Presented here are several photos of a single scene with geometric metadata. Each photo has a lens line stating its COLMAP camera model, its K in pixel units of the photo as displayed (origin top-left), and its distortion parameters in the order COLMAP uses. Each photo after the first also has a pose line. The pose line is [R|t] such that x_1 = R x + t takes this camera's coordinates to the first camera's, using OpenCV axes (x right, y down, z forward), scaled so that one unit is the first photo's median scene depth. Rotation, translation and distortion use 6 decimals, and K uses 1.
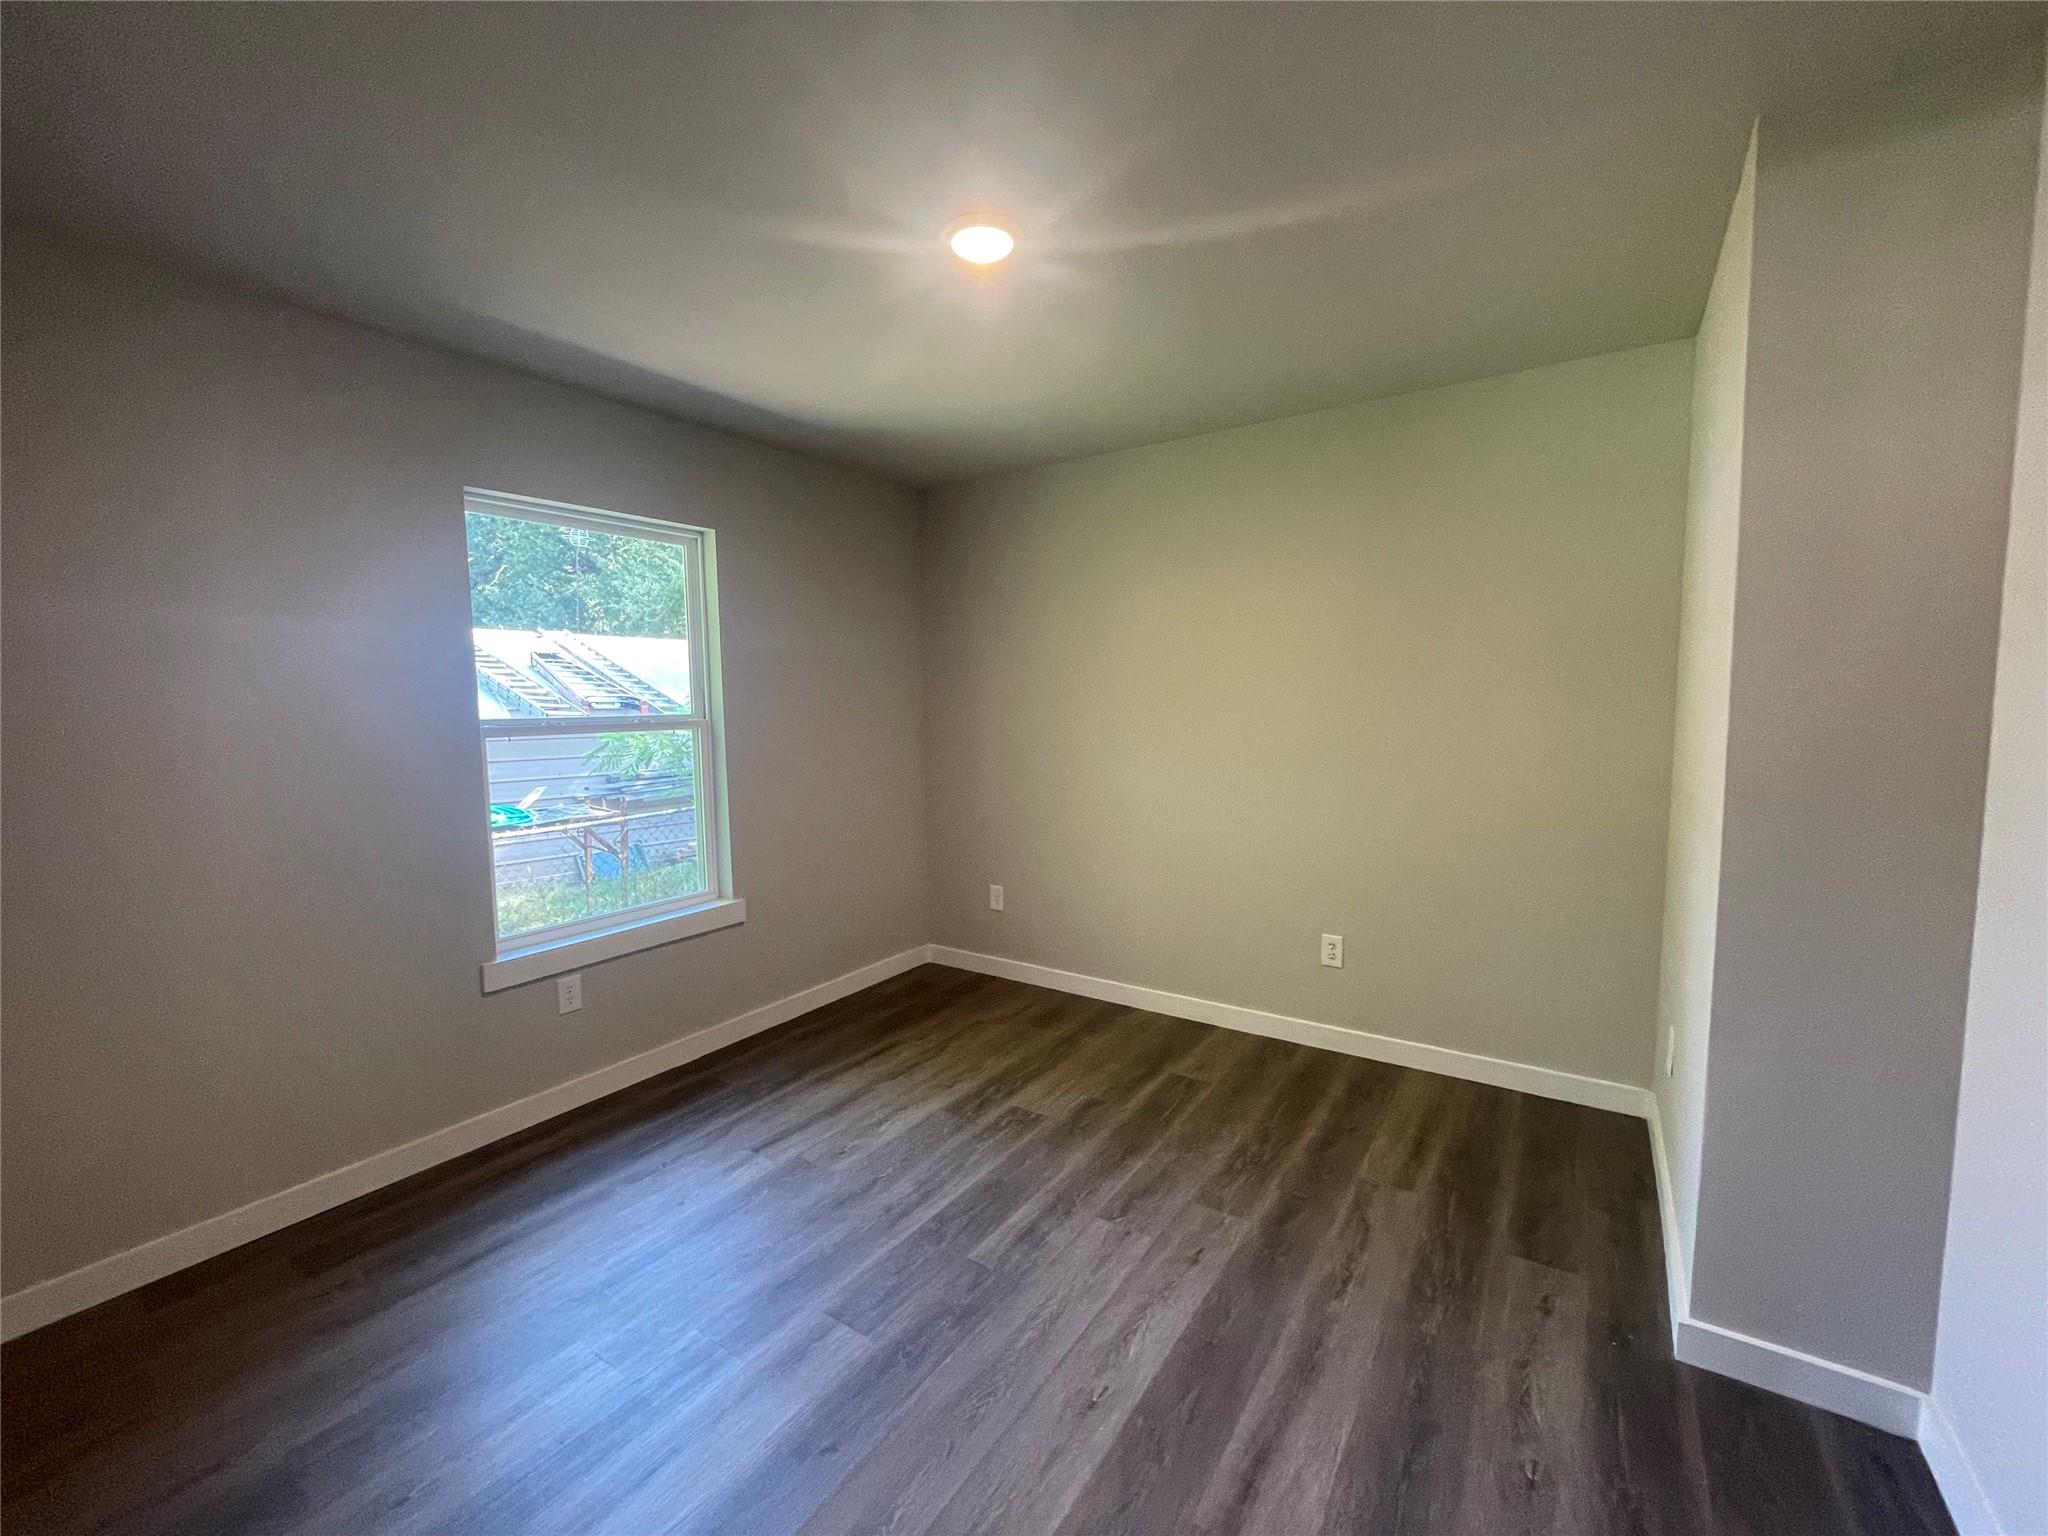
lens RADIAL K [[830.3, 0, 1024.5], [0, 830.3, 770.0], [0, 0, 1]] dist [-0.002580, 0.000175]
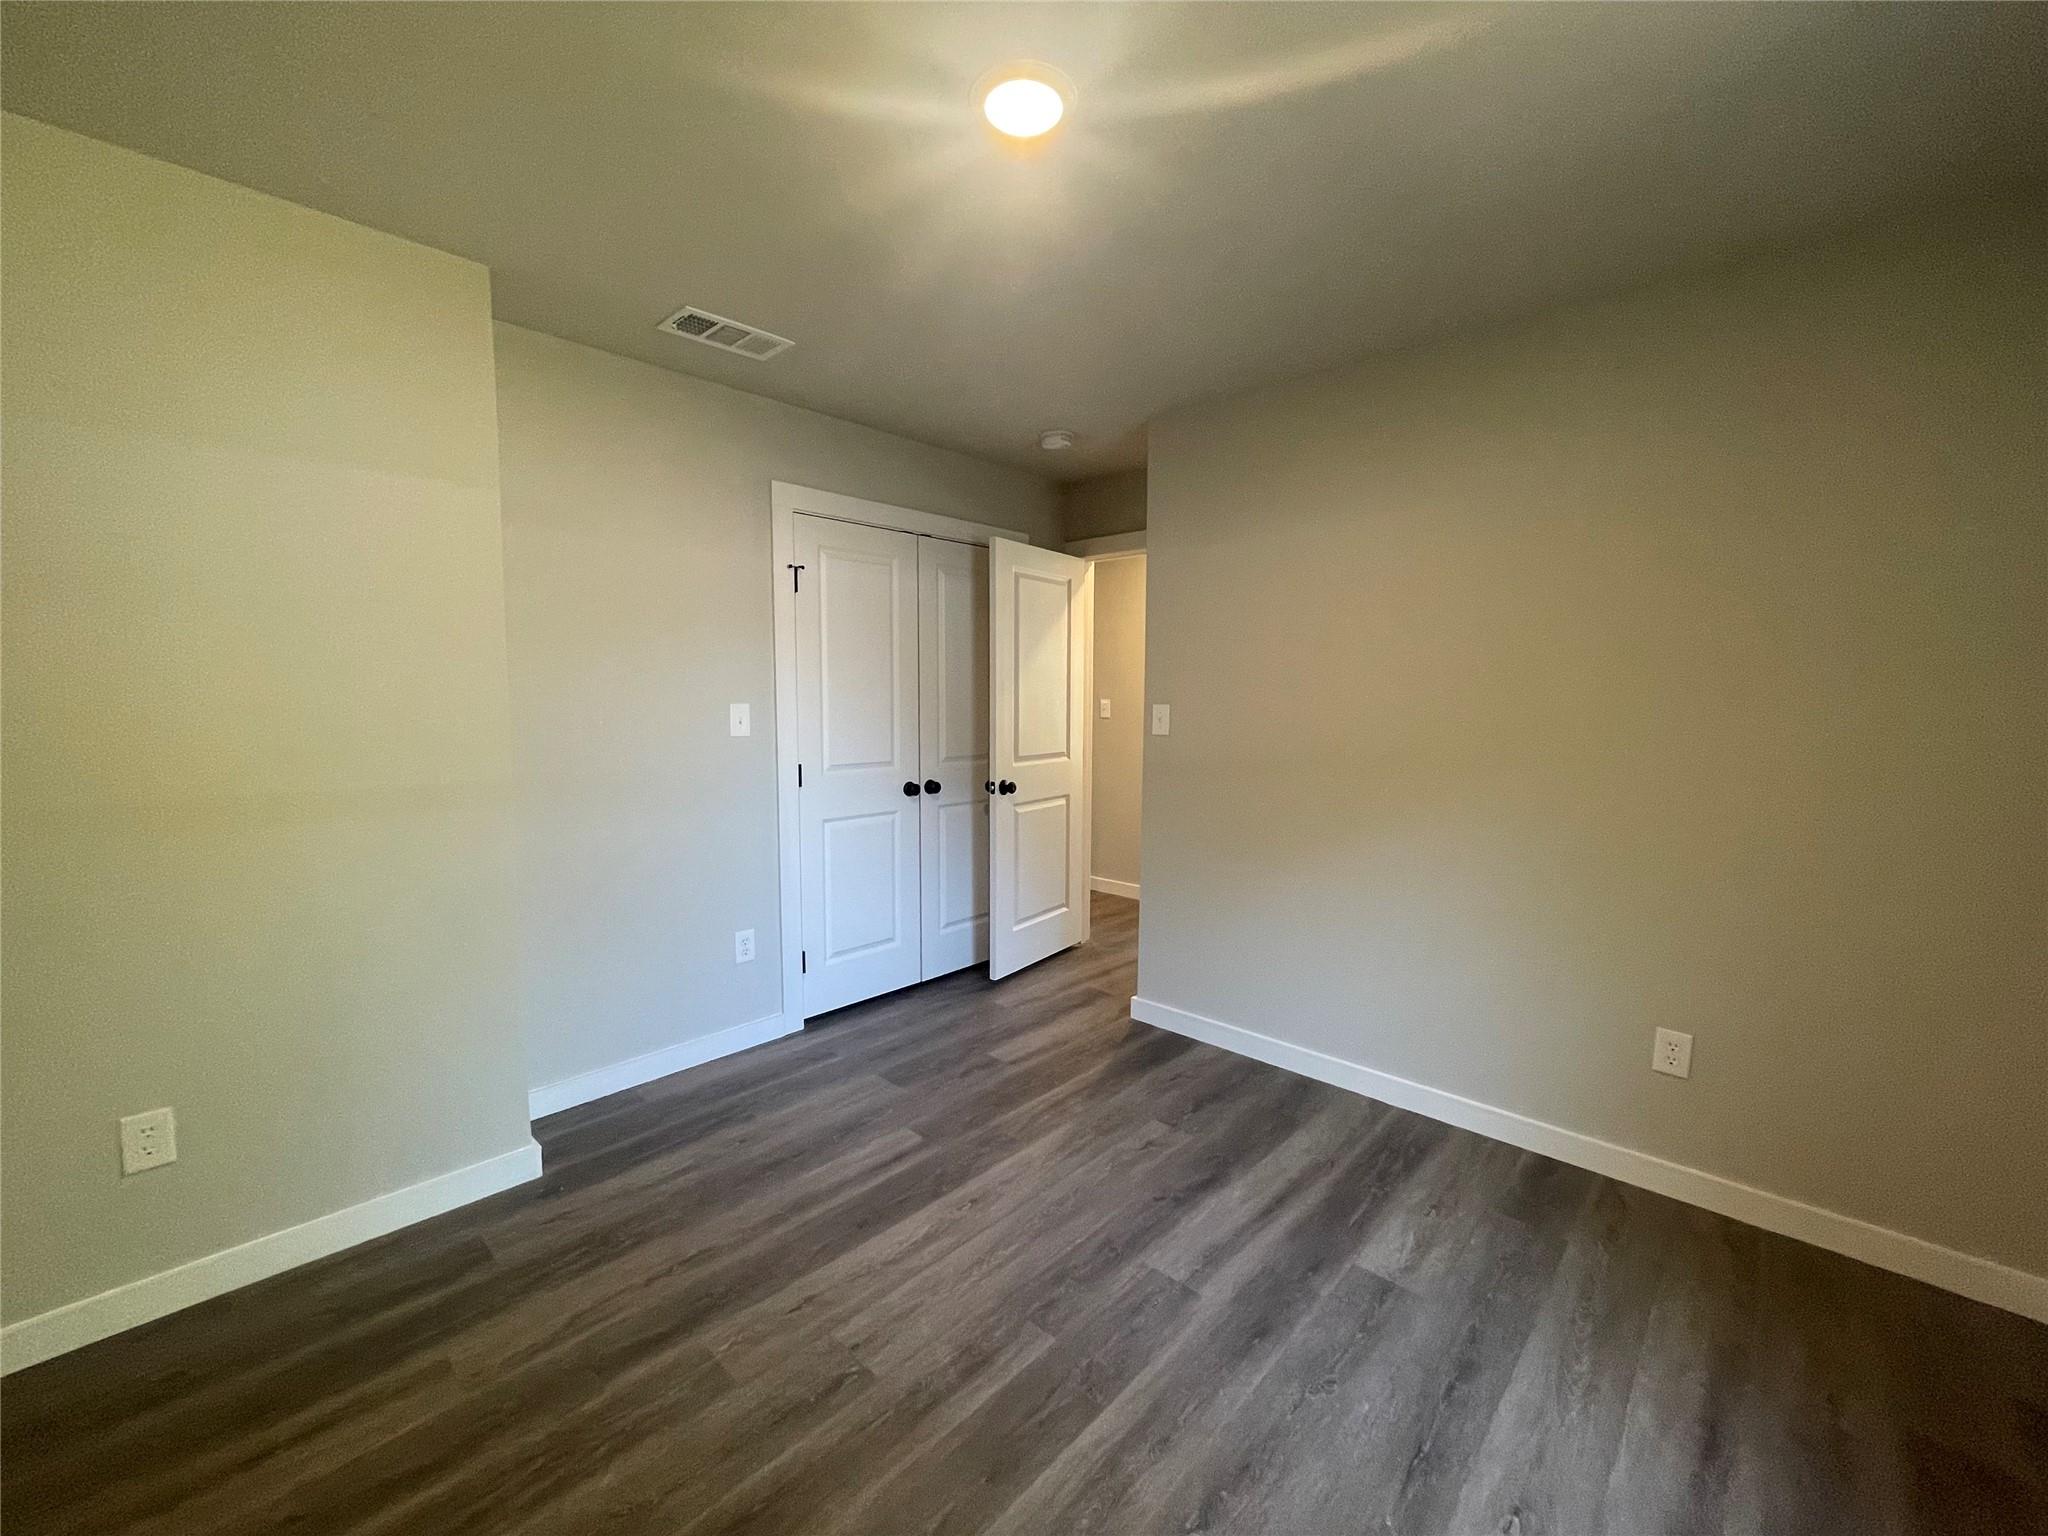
lens RADIAL K [[830.3, 0, 1024.5], [0, 830.3, 770.0], [0, 0, 1]] dist [-0.002580, 0.000175]
pose [[-0.987581, -0.007548, 0.156929, -0.176315], [0.021810, 0.982588, 0.184512, -0.153301], [-0.155589, 0.185643, -0.970221, 1.819085]]
